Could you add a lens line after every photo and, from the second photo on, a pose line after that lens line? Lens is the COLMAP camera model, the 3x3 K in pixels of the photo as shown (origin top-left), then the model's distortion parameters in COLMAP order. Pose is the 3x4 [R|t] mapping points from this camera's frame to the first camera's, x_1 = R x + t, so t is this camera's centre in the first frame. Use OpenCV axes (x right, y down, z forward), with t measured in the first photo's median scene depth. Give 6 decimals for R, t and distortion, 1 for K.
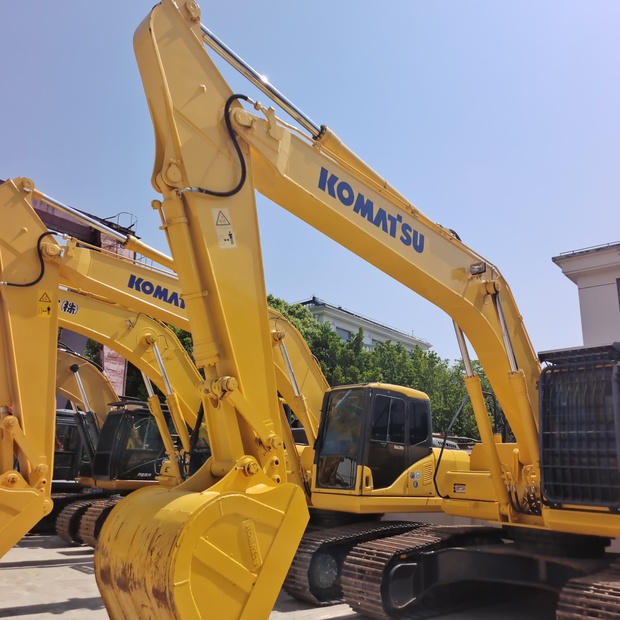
lens RADIAL K [[555.3, 0, 319.5], [0, 555.3, 311.6], [0, 0, 1]] dist [0.016376, 0.036345]
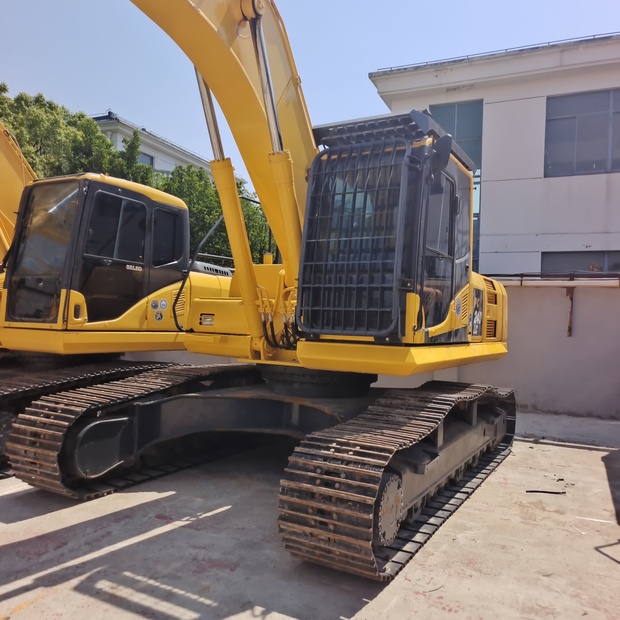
lens RADIAL K [[555.3, 0, 314.8], [0, 555.3, 305.5], [0, 0, 1]] dist [0.016376, 0.036345]
pose [[0.953445, 0.004055, 0.301538, 0.190491], [-0.083141, 0.964693, 0.249912, 0.115141], [-0.289878, -0.263347, 0.920119, 0.315721]]
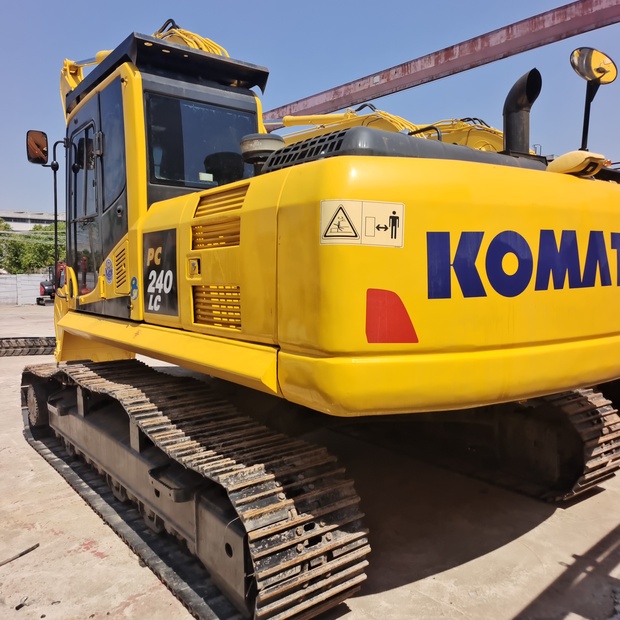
lens RADIAL K [[555.3, 0, 309.8], [0, 555.3, 309.5], [0, 0, 1]] dist [0.016376, 0.036345]
pose [[-0.097811, 0.010020, -0.995155, 1.200674], [0.270195, 0.962658, -0.016864, 0.404939], [0.957824, -0.270535, -0.096866, 1.229677]]
